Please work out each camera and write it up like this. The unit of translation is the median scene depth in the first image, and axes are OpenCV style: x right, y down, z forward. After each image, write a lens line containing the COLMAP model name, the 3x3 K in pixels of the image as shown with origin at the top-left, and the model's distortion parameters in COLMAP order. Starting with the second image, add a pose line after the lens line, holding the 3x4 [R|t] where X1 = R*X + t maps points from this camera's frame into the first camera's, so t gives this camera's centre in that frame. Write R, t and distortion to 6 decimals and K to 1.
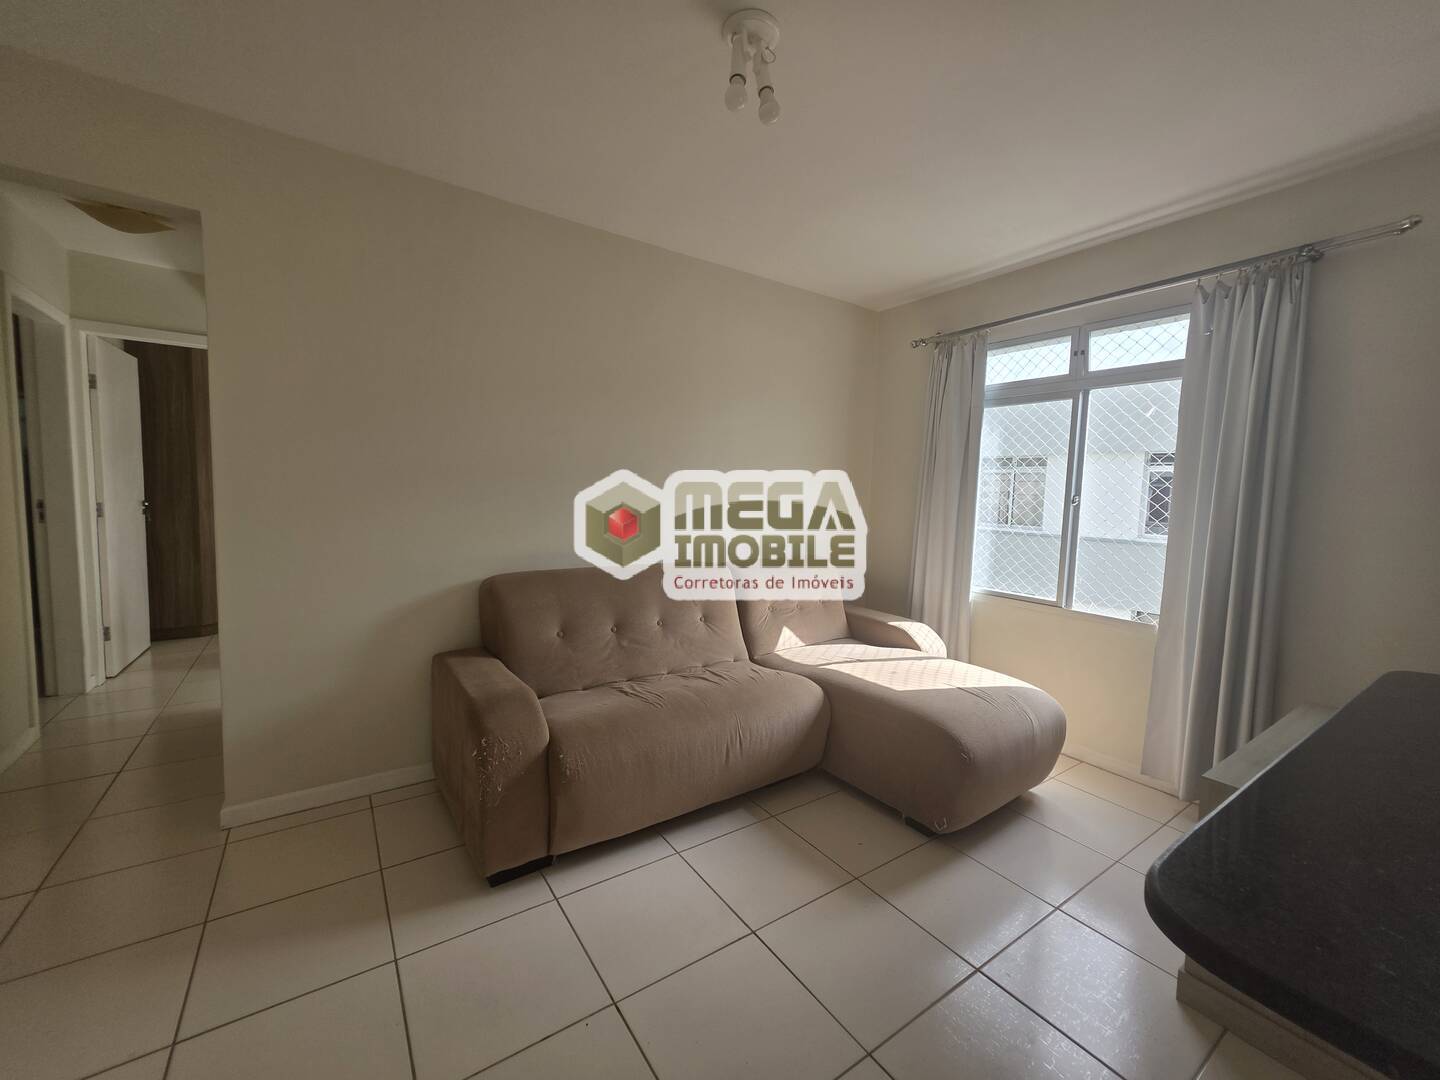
lens RADIAL K [[580.8, 0, 721.4], [0, 580.8, 535.5], [0, 0, 1]] dist [0.006580, 0.000186]
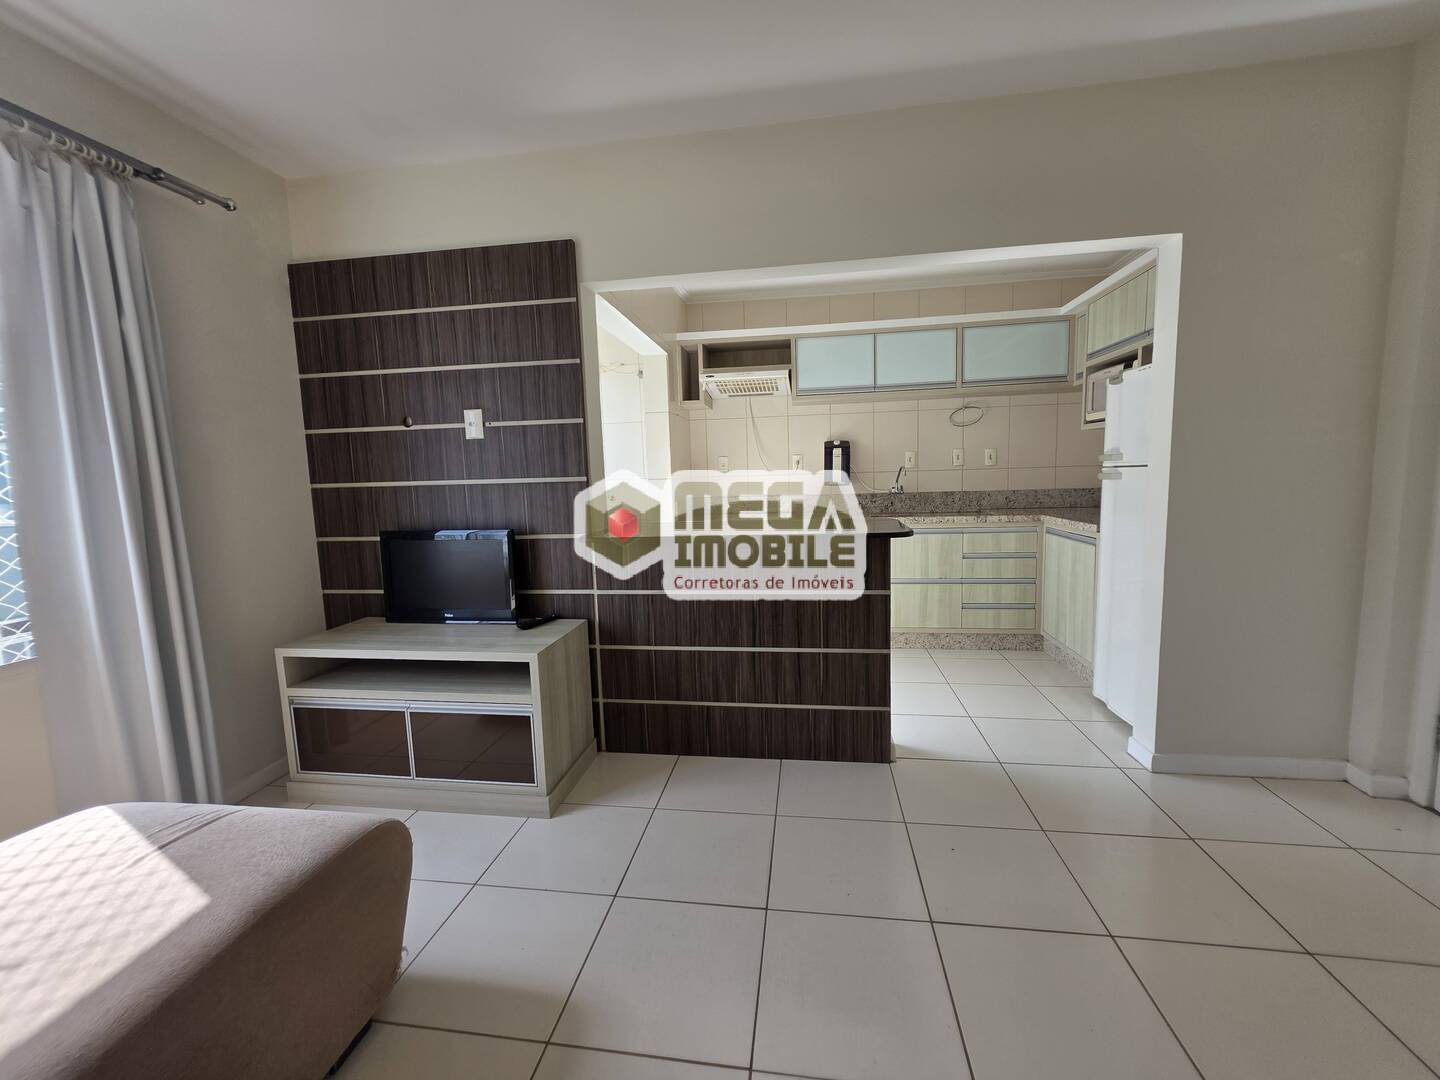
lens RADIAL K [[580.8, 0, 721.4], [0, 580.8, 535.5], [0, 0, 1]] dist [0.006580, 0.000186]
pose [[-0.730513, -0.081498, 0.678018, -0.217421], [0.063537, 0.980435, 0.186306, -0.047075], [-0.679936, 0.179178, -0.711043, 0.900777]]
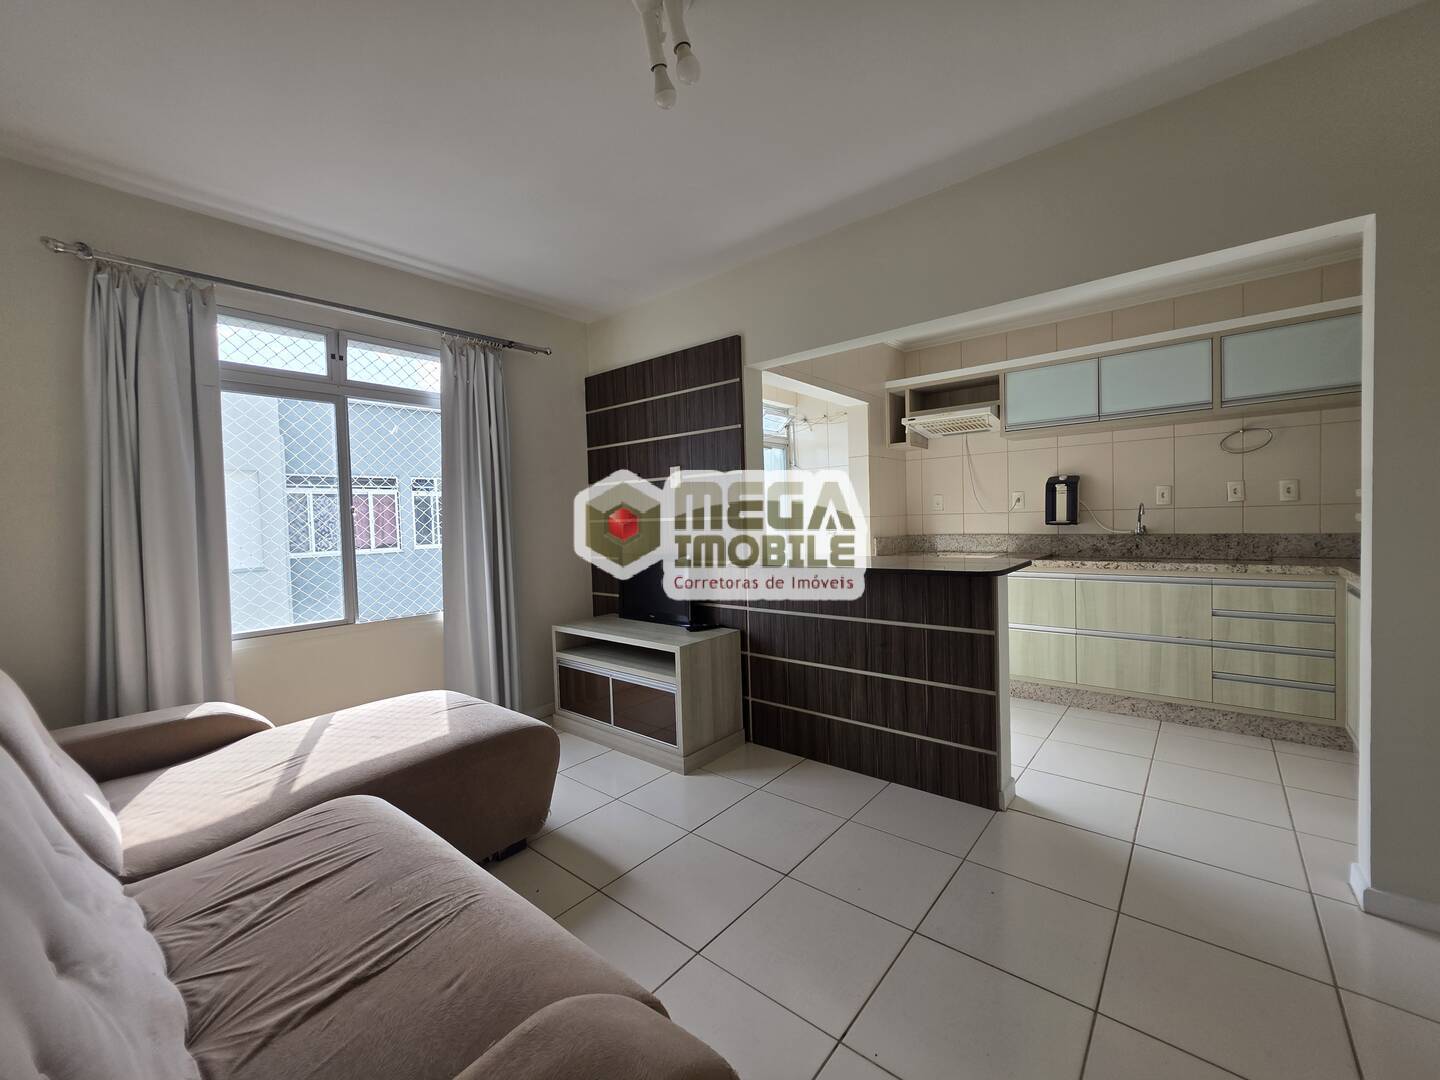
lens RADIAL K [[580.8, 0, 721.4], [0, 580.8, 535.5], [0, 0, 1]] dist [0.006580, 0.000186]
pose [[-0.266185, -0.051391, 0.962551, -0.531012], [0.099117, 0.991825, 0.080364, -0.038846], [-0.958813, 0.116797, -0.258915, 0.723982]]
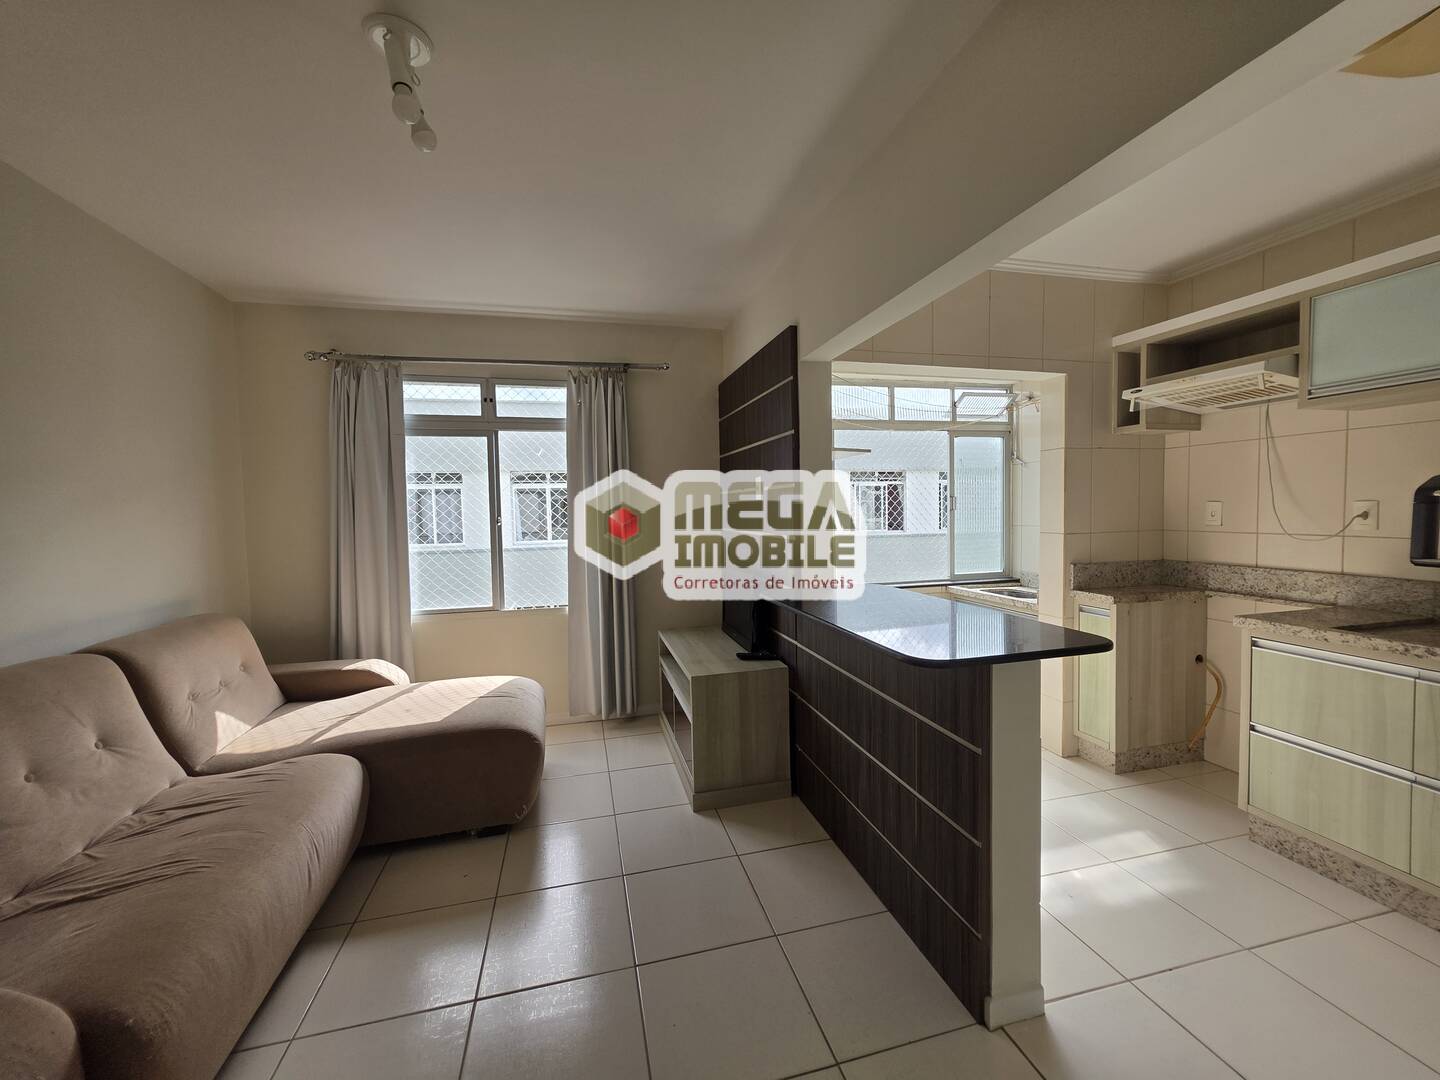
lens RADIAL K [[578.4, 0, 721.4], [0, 578.4, 534.2], [0, 0, 1]] dist [0.003865, -0.000013]
pose [[0.343323, -0.079182, 0.935874, -0.398645], [0.104484, 0.993475, 0.045726, -0.042229], [-0.933388, 0.082085, 0.349356, 0.157353]]
